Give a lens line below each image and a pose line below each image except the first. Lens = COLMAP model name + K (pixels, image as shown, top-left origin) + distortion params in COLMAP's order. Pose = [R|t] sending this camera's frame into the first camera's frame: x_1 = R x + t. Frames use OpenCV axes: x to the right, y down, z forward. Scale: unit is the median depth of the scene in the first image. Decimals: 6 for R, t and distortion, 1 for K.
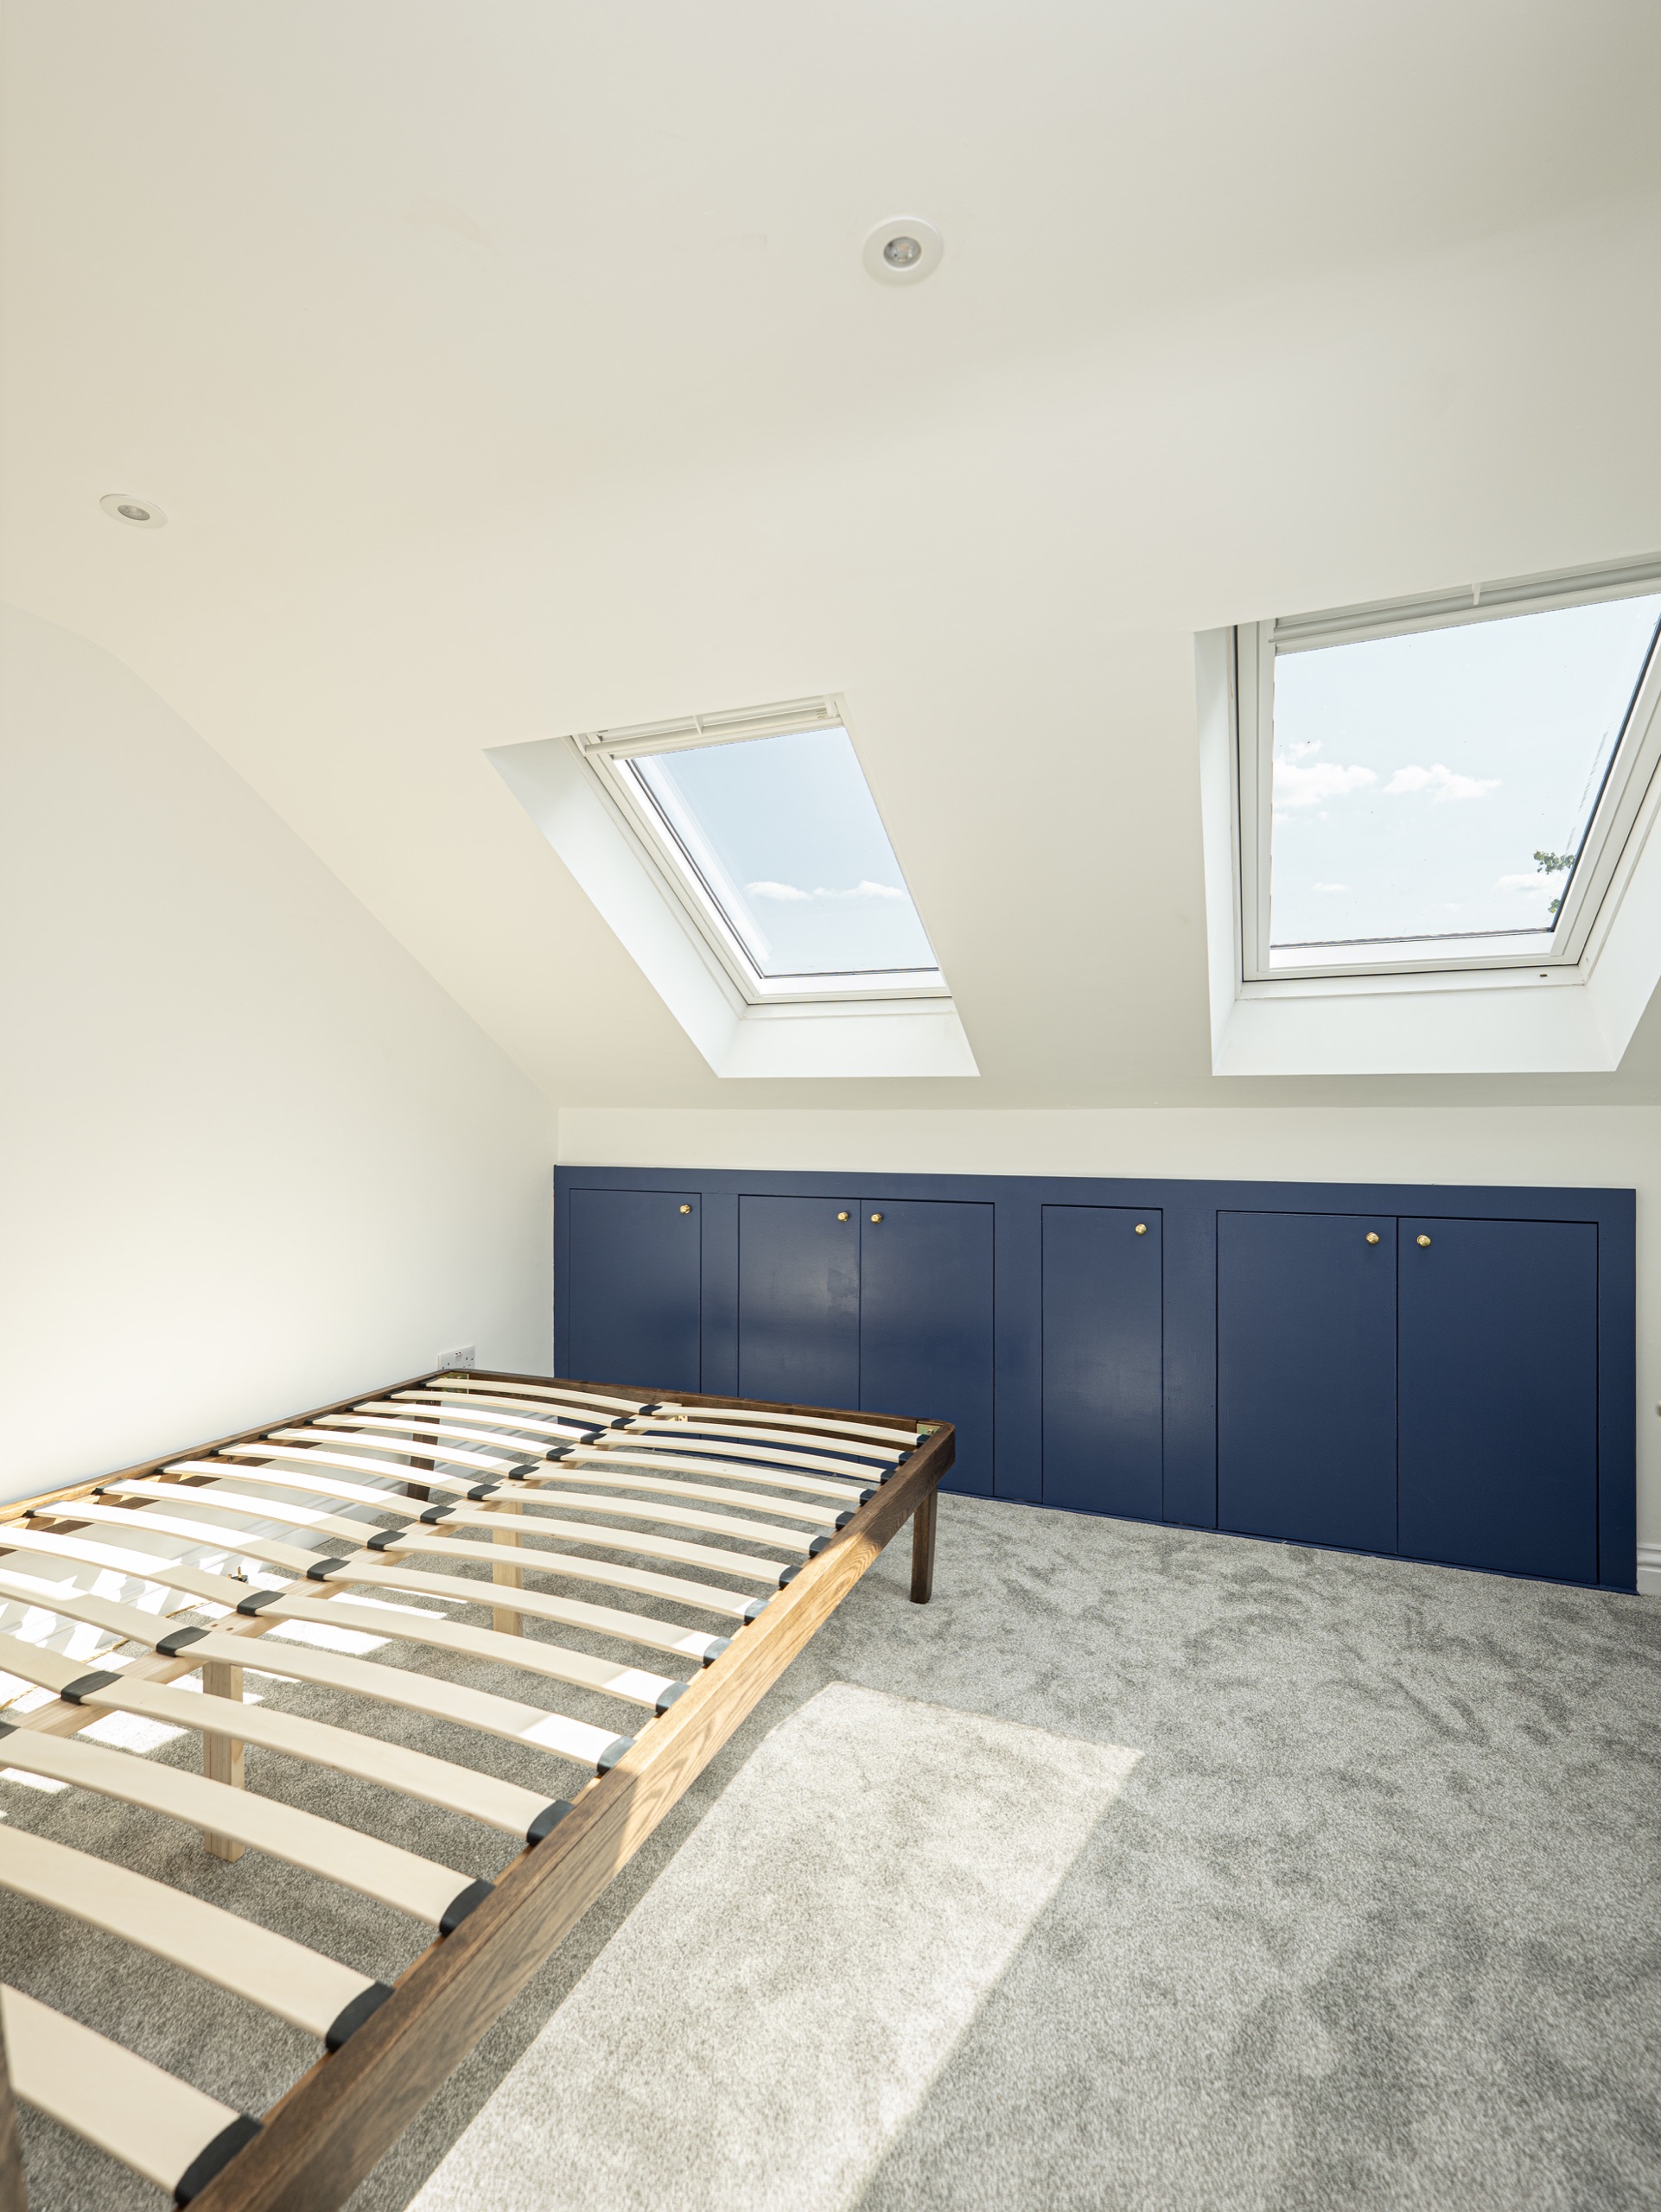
lens RADIAL K [[990.3, 0, 819.4], [0, 990.3, 1099.4], [0, 0, 1]] dist [-0.018963, -0.000371]
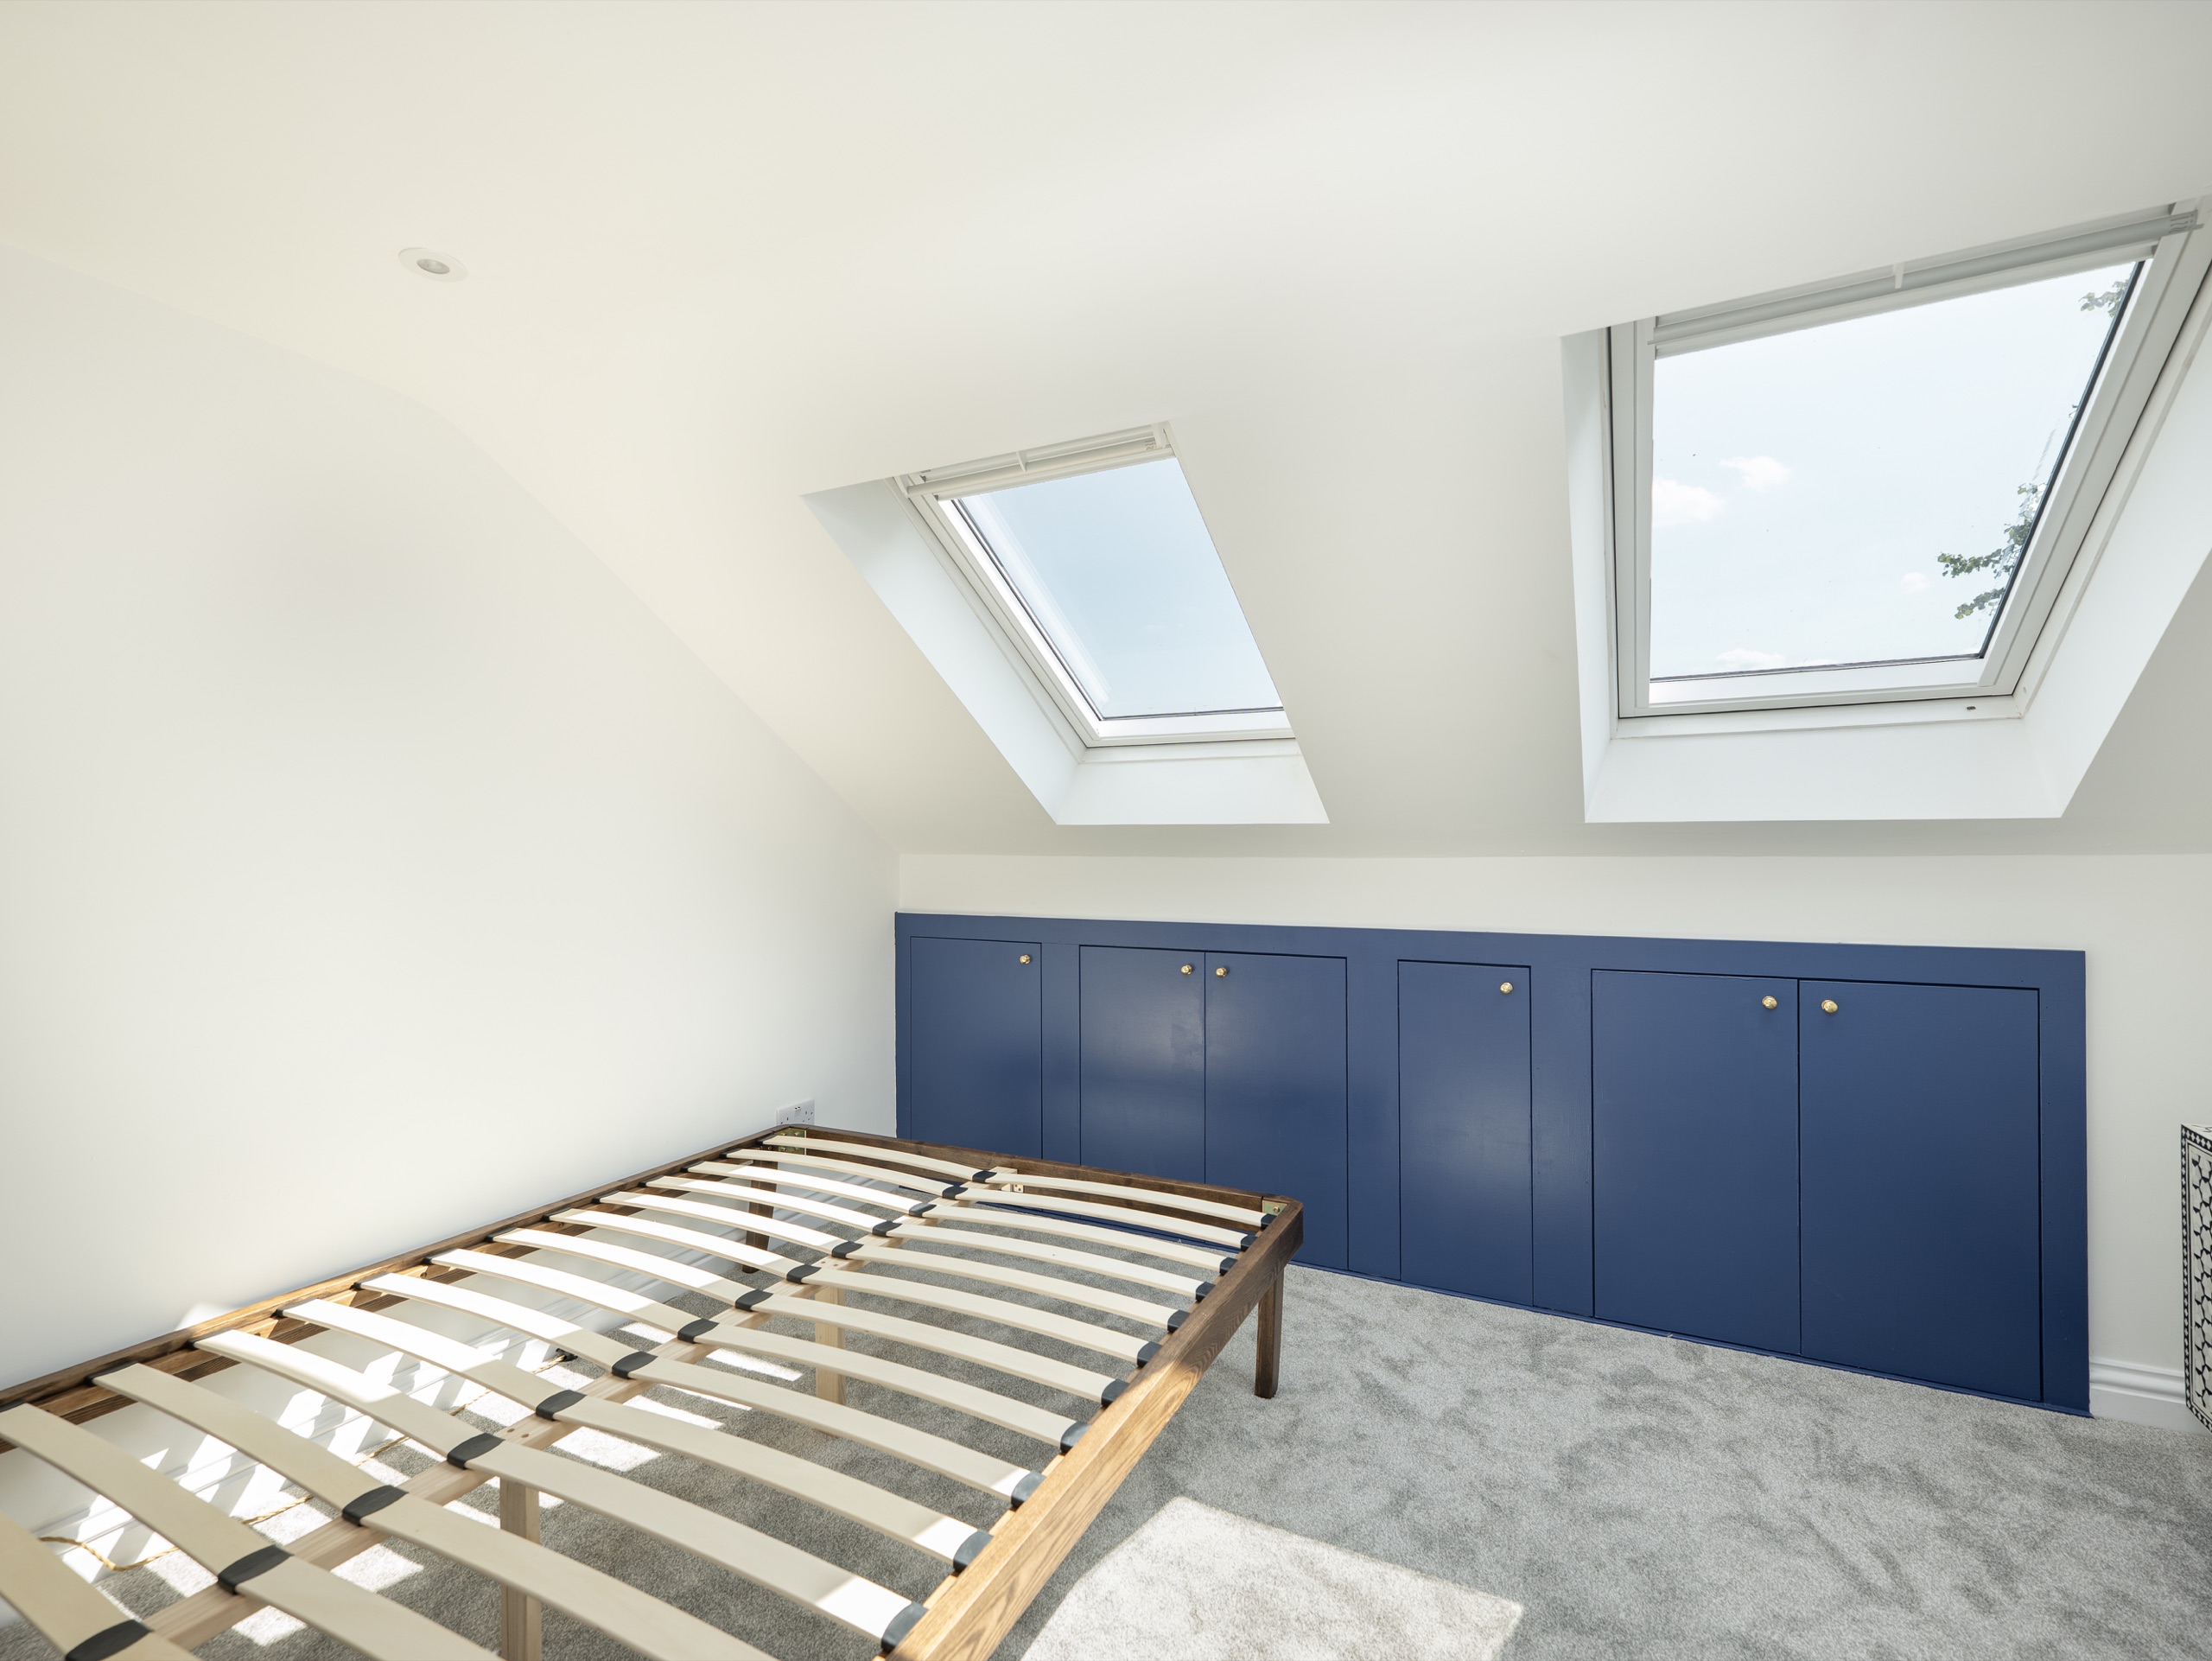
lens RADIAL K [[979.6, 0, 1106.0], [0, 979.6, 830.5], [0, 0, 1]] dist [-0.015973, 0.000608]
pose [[0.996950, -0.011281, -0.077219, 0.029792], [0.012043, 0.999883, 0.009402, -0.036935], [0.077104, -0.010303, 0.996970, 0.076178]]
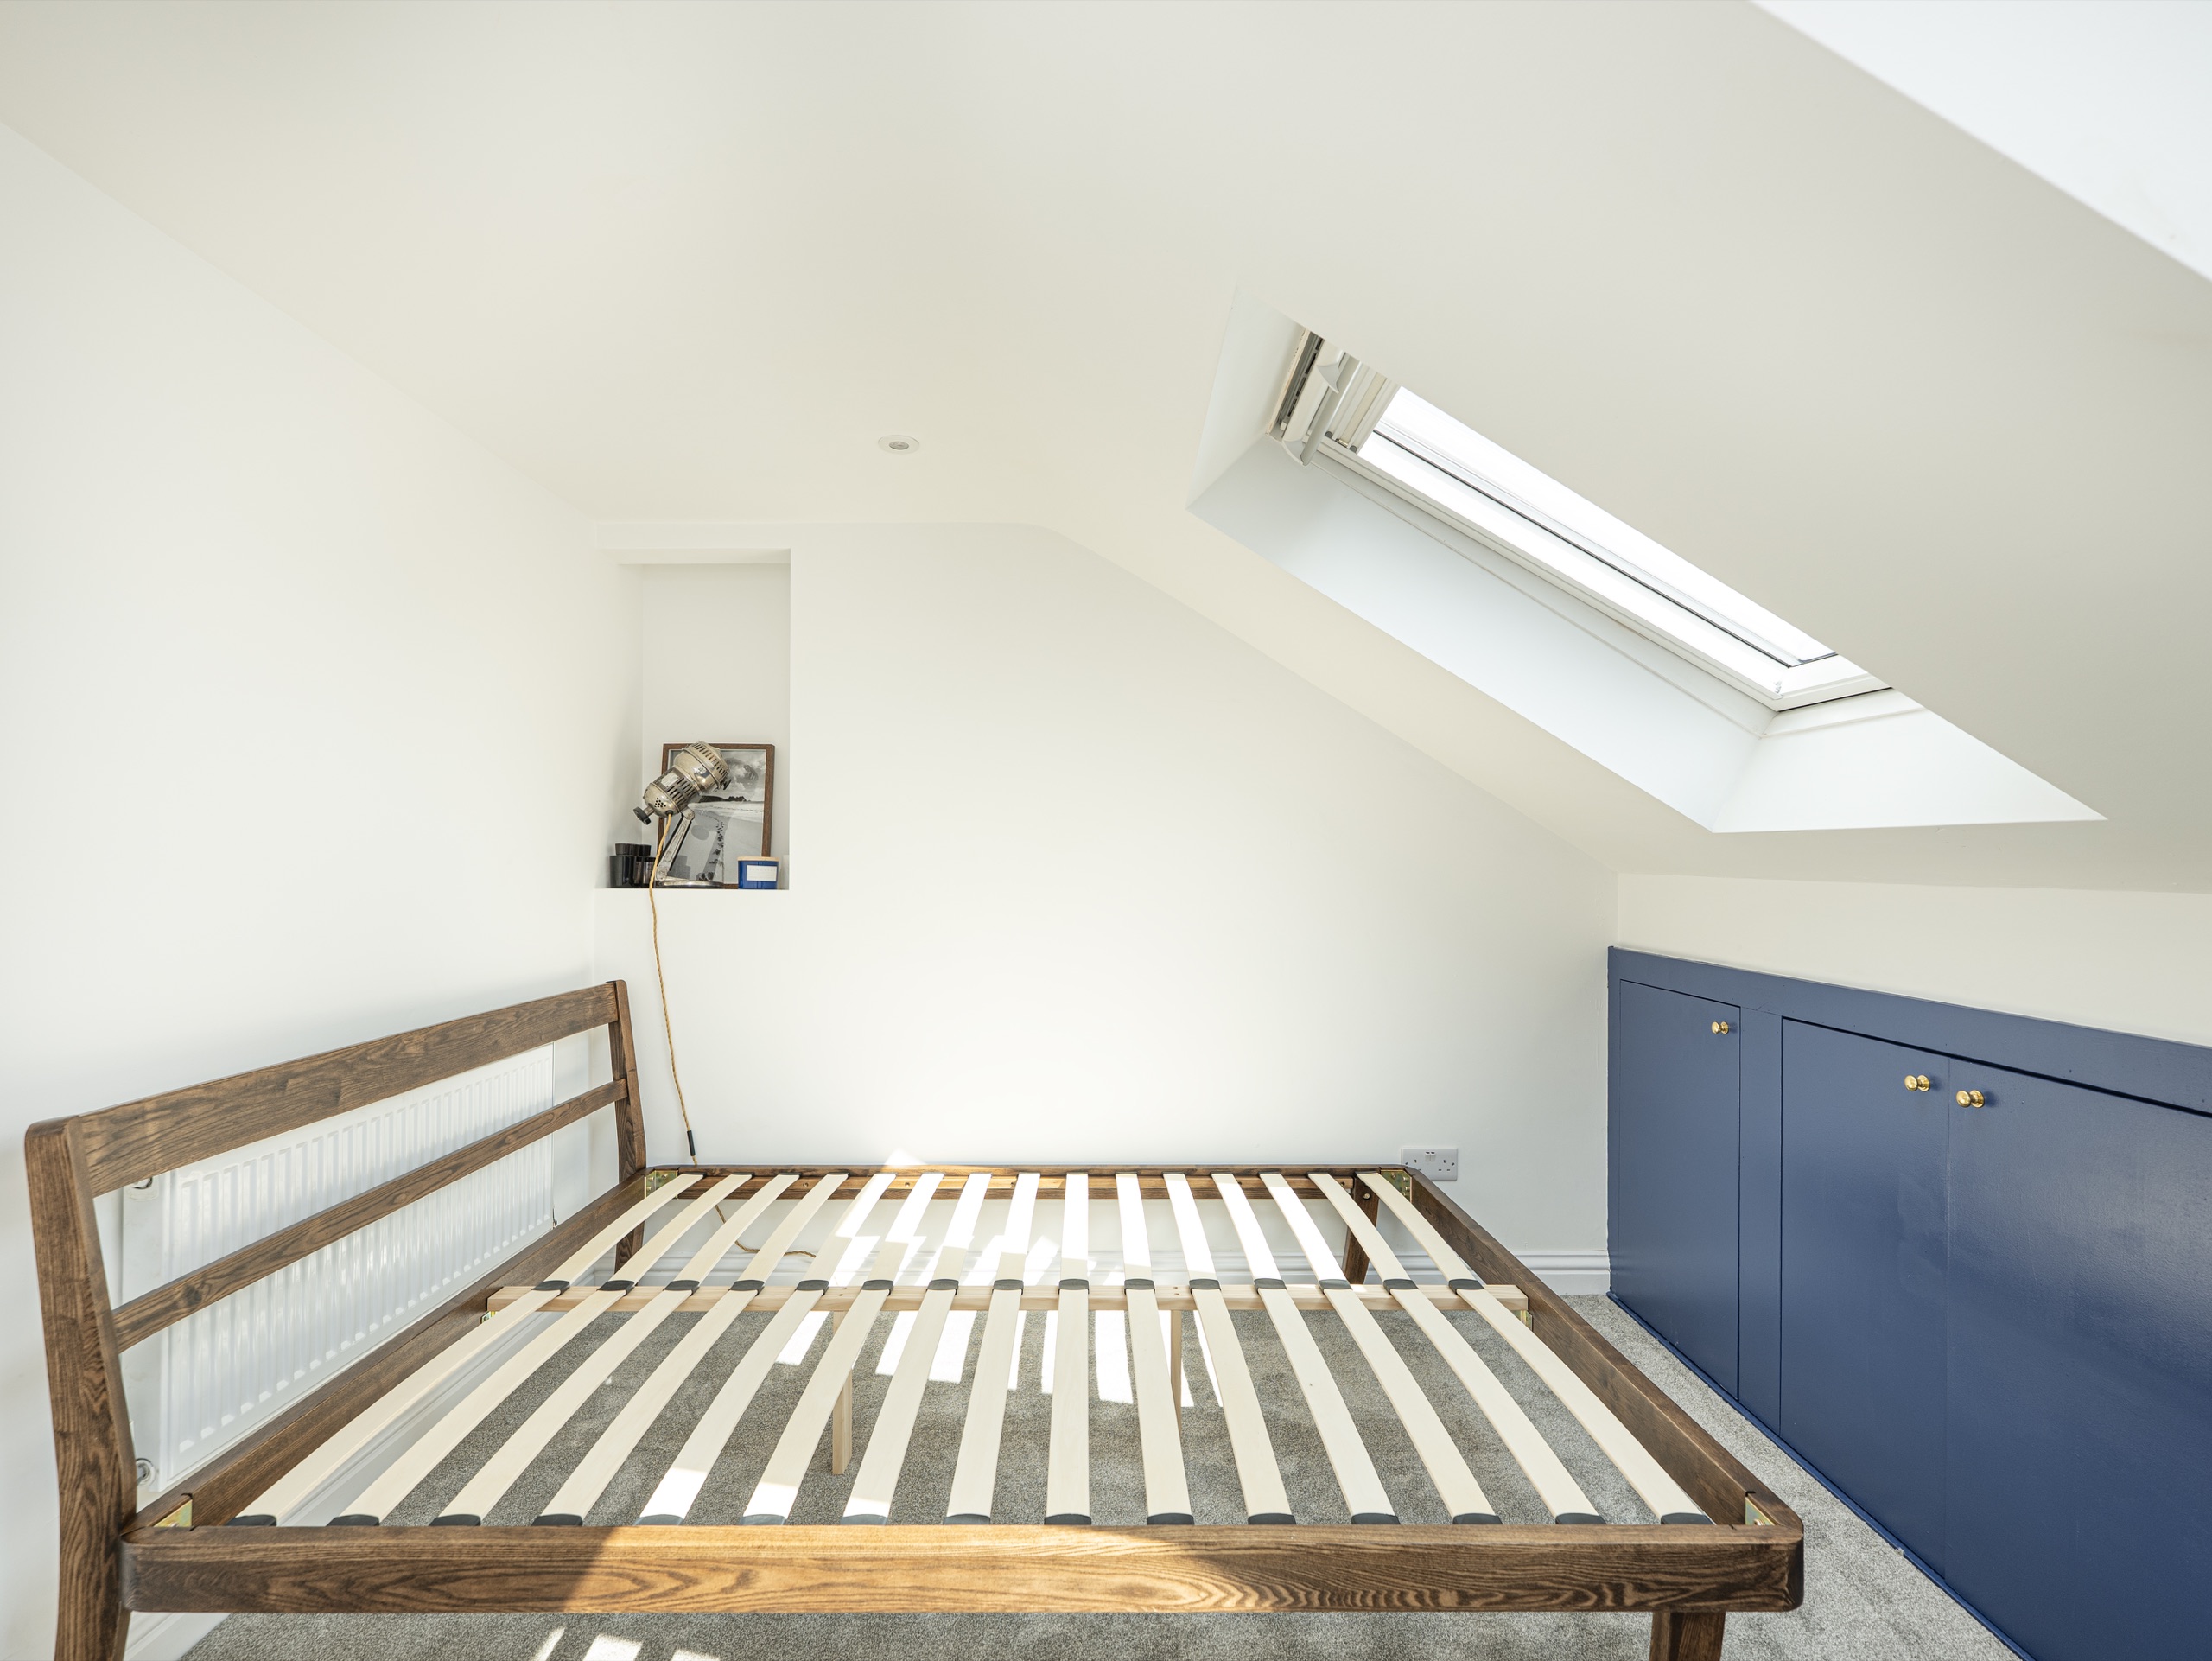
lens RADIAL K [[1029.9, 0, 1100.0], [0, 1029.9, 849.0], [0, 0, 1]] dist [-0.000635, 0.000145]
pose [[0.394342, -0.011259, -0.918895, 0.542439], [0.021769, 0.999759, -0.002908, -0.026822], [0.918706, -0.018857, 0.394492, 0.540641]]
